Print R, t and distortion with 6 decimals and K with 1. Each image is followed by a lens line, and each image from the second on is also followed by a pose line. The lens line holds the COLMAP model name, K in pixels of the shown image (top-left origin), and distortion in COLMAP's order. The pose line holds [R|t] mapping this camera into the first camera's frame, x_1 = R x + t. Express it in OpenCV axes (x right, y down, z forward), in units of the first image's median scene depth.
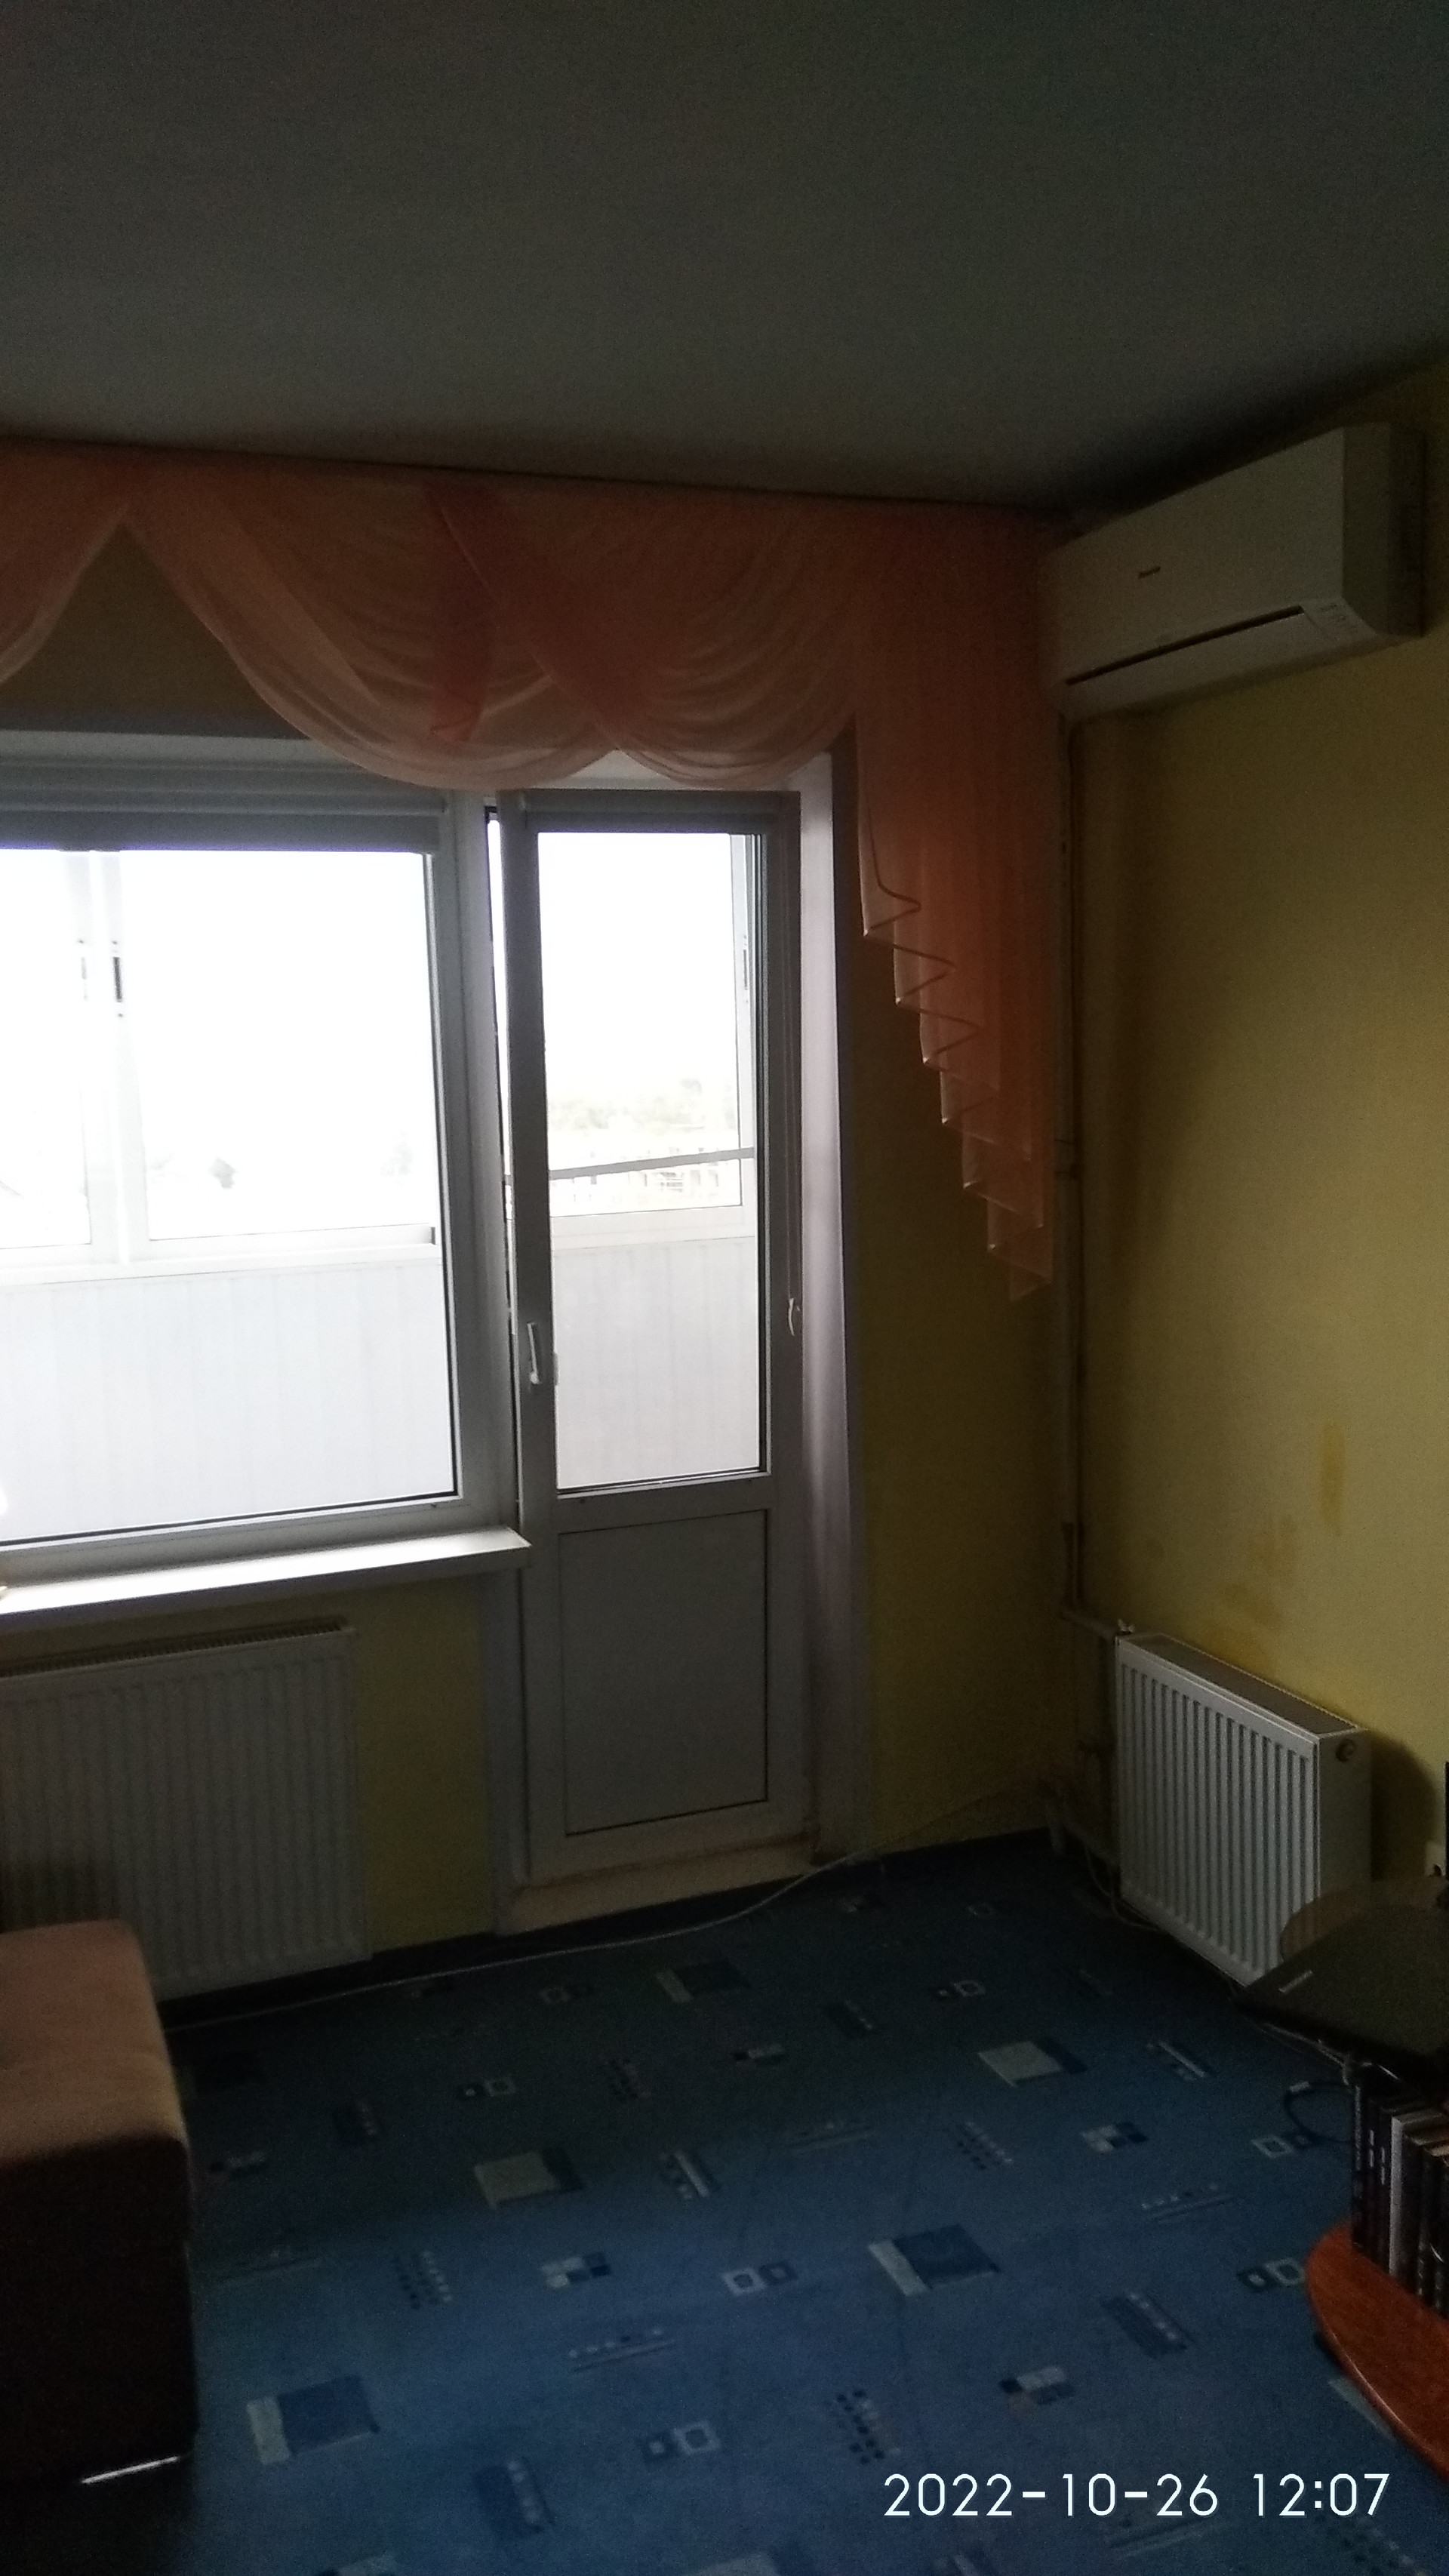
lens RADIAL K [[2186.9, 0, 706.8], [0, 2186.9, 1291.9], [0, 0, 1]] dist [0.070269, -0.030753]
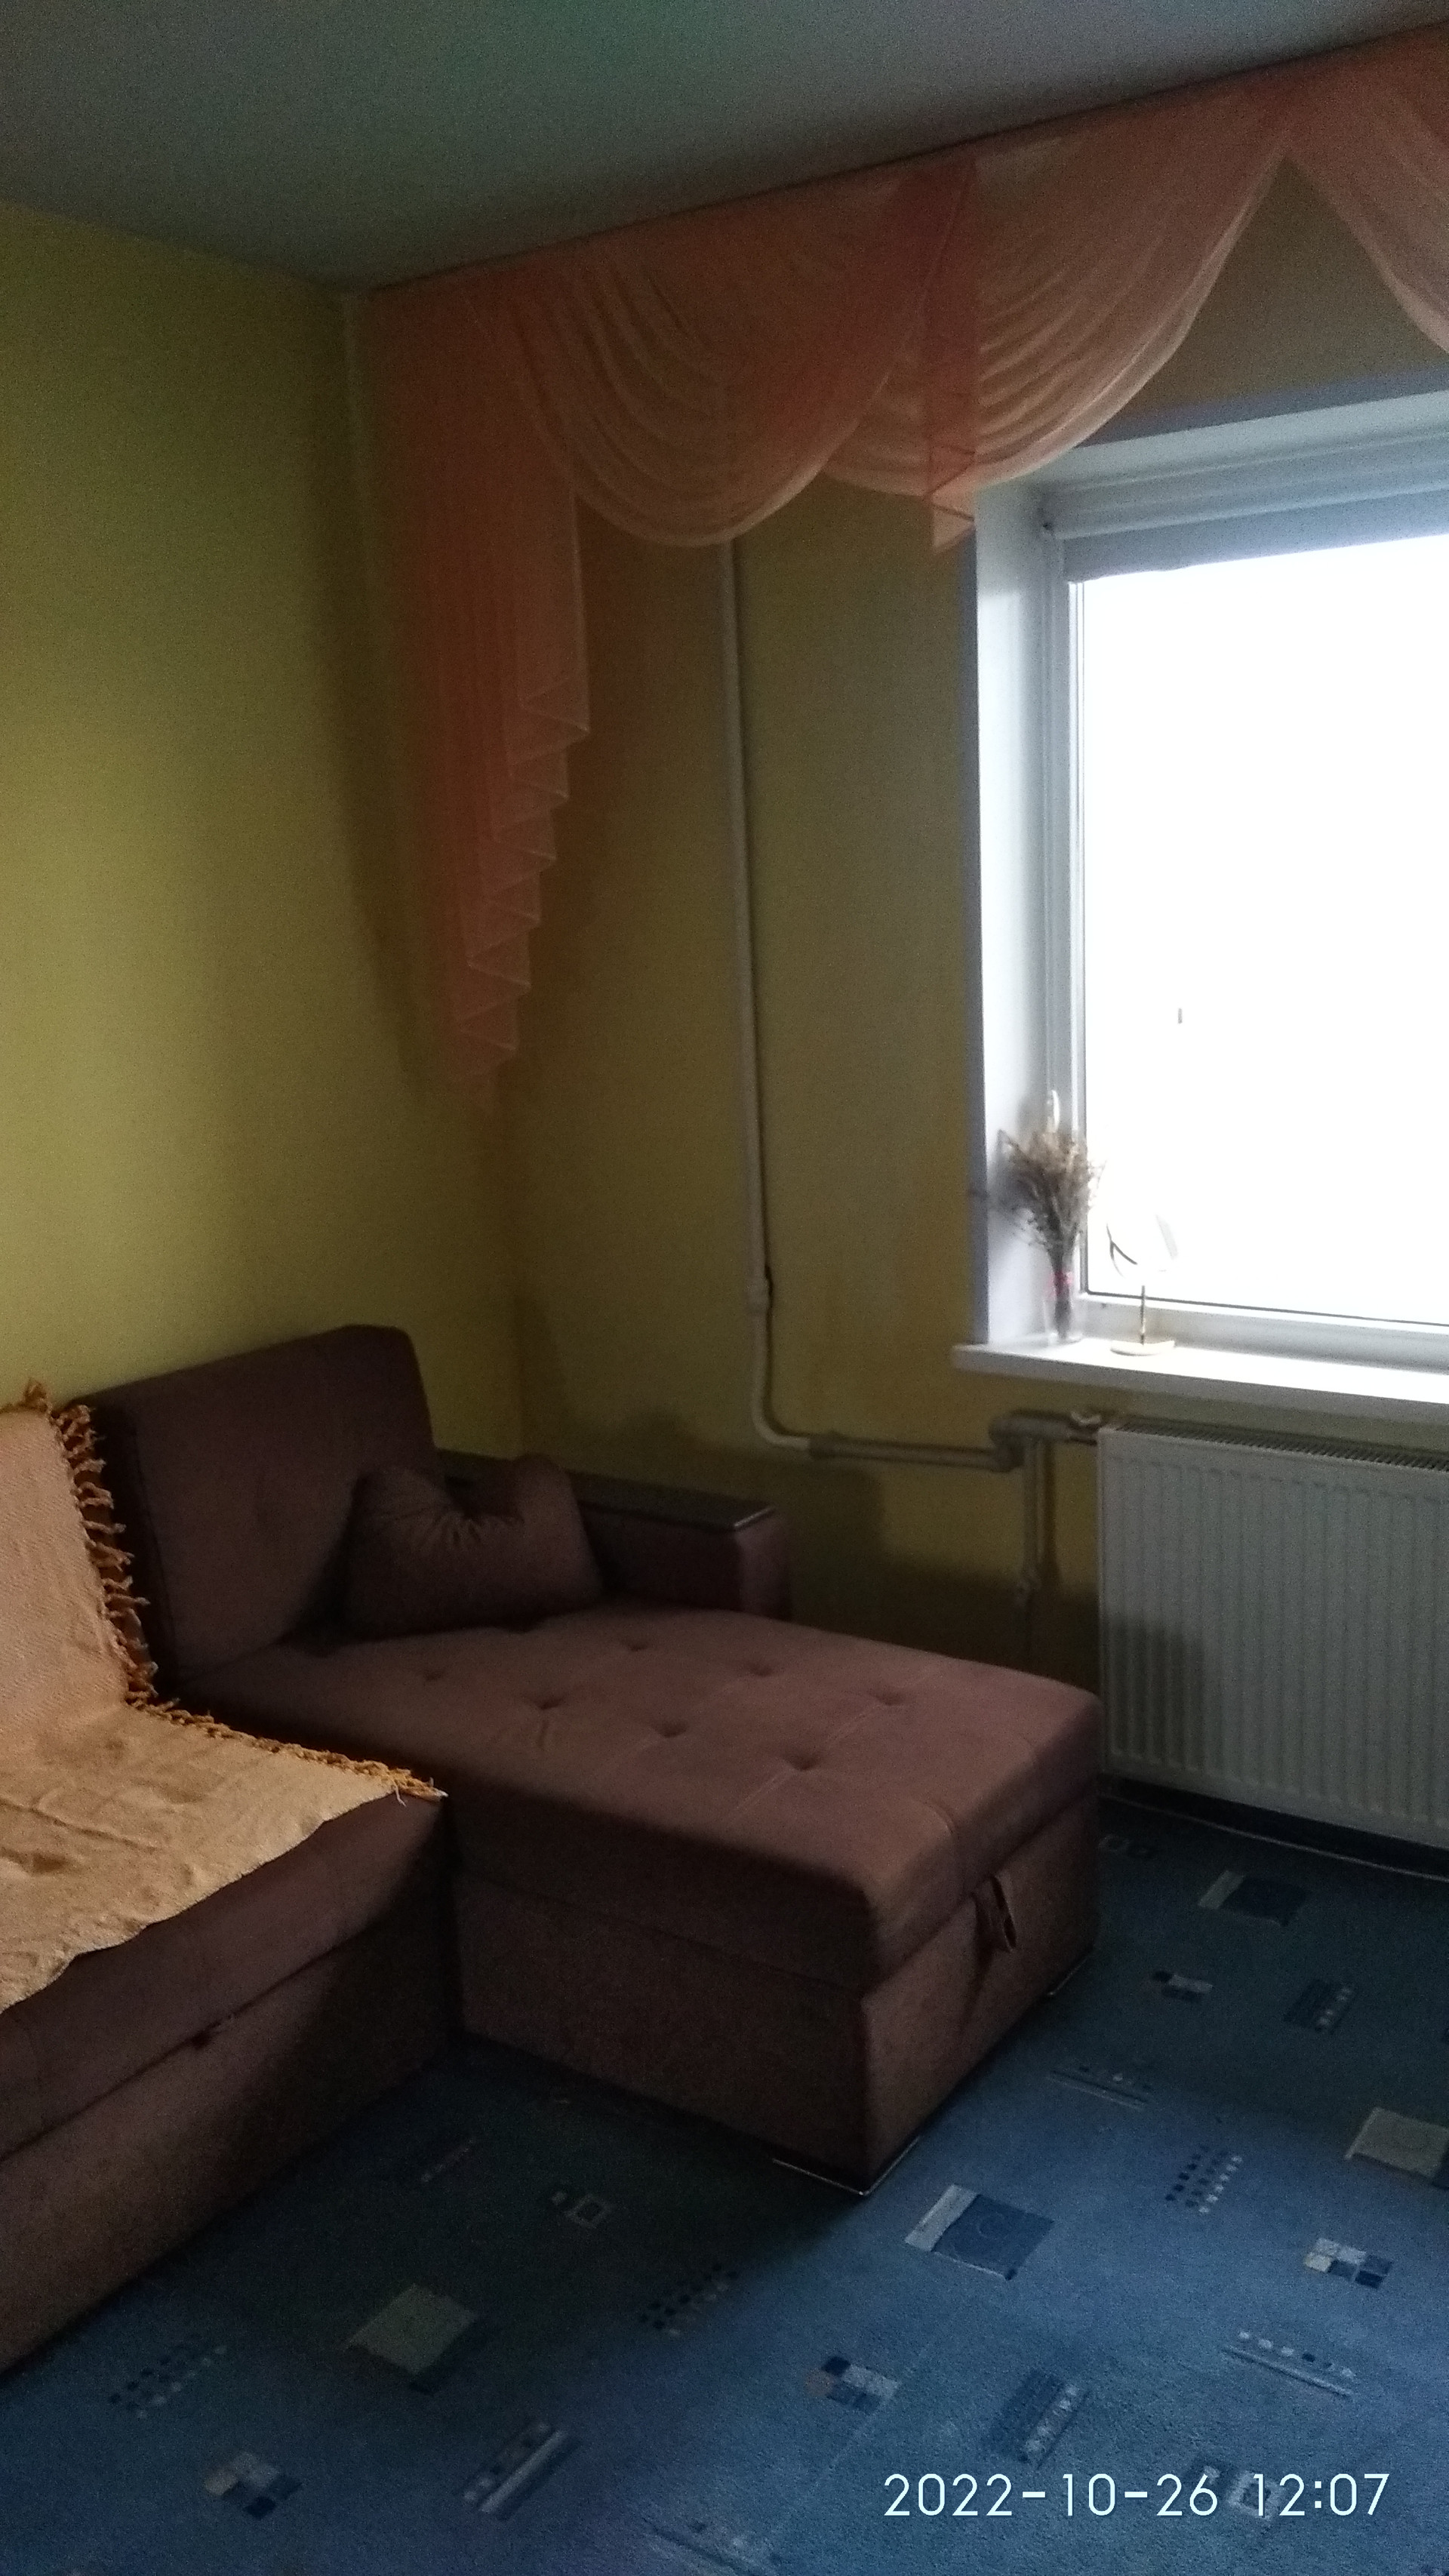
lens RADIAL K [[2186.9, 0, 713.0], [0, 2186.9, 1288.5], [0, 0, 1]] dist [0.070269, -0.030753]
pose [[0.579843, 0.178144, -0.795014, 0.406953], [-0.076896, 0.983413, 0.164276, -0.042840], [0.811091, -0.034120, 0.583923, 0.323557]]
